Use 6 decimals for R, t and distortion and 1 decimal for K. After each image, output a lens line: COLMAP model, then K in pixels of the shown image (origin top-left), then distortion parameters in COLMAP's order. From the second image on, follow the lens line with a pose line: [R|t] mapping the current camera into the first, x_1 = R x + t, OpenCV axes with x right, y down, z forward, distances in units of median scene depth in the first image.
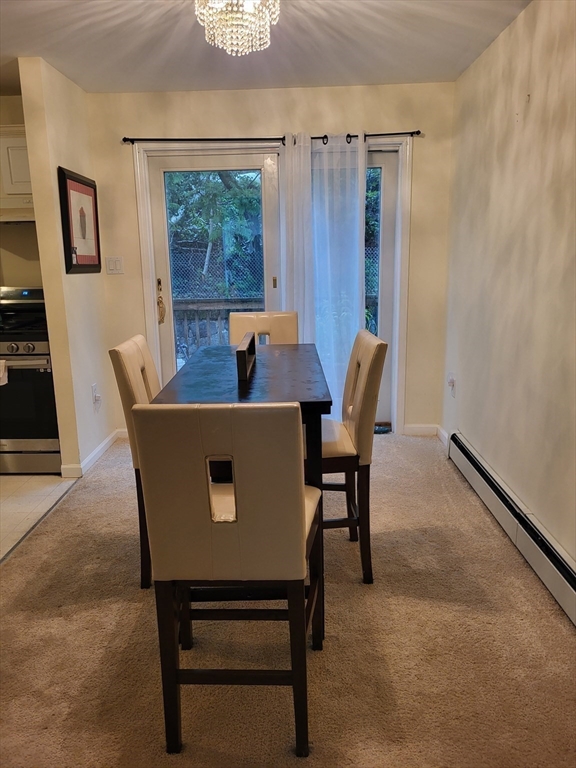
lens RADIAL K [[602.1, 0, 287.5], [0, 602.1, 381.9], [0, 0, 1]] dist [0.045011, -0.044003]
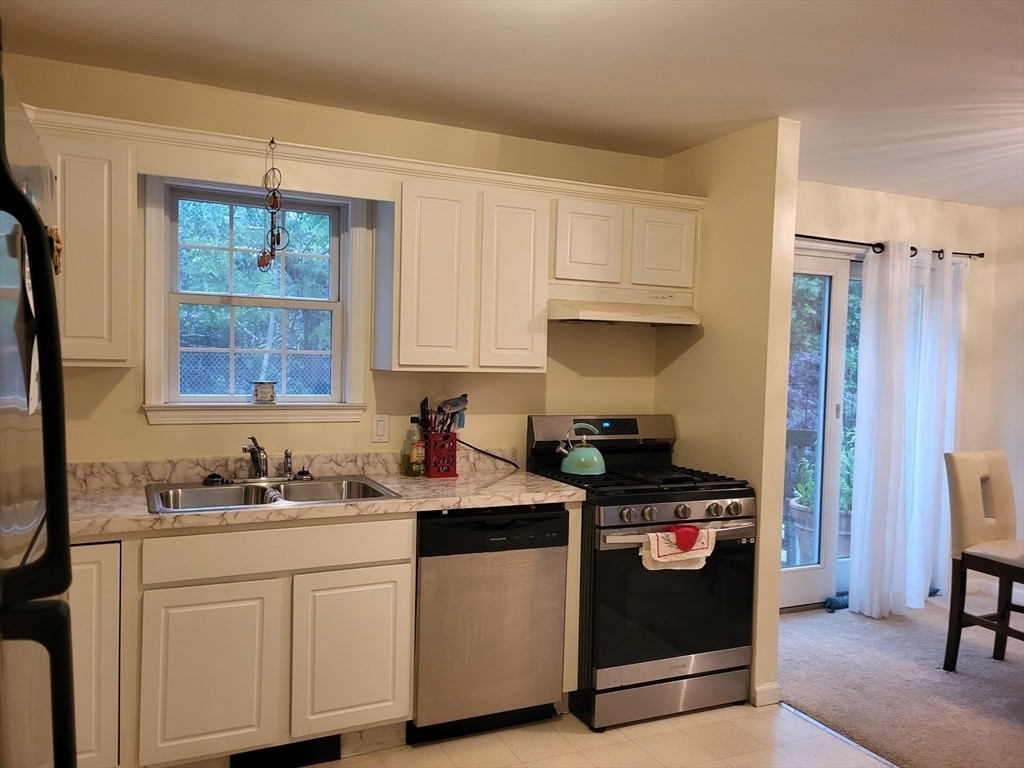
lens RADIAL K [[802.8, 0, 513.3], [0, 802.8, 389.6], [0, 0, 1]] dist [0.045011, -0.044003]
pose [[0.877944, 0.023523, 0.478185, -1.032320], [0.058137, 0.986163, -0.155251, -0.059367], [-0.475221, 0.164102, 0.864428, 0.308934]]
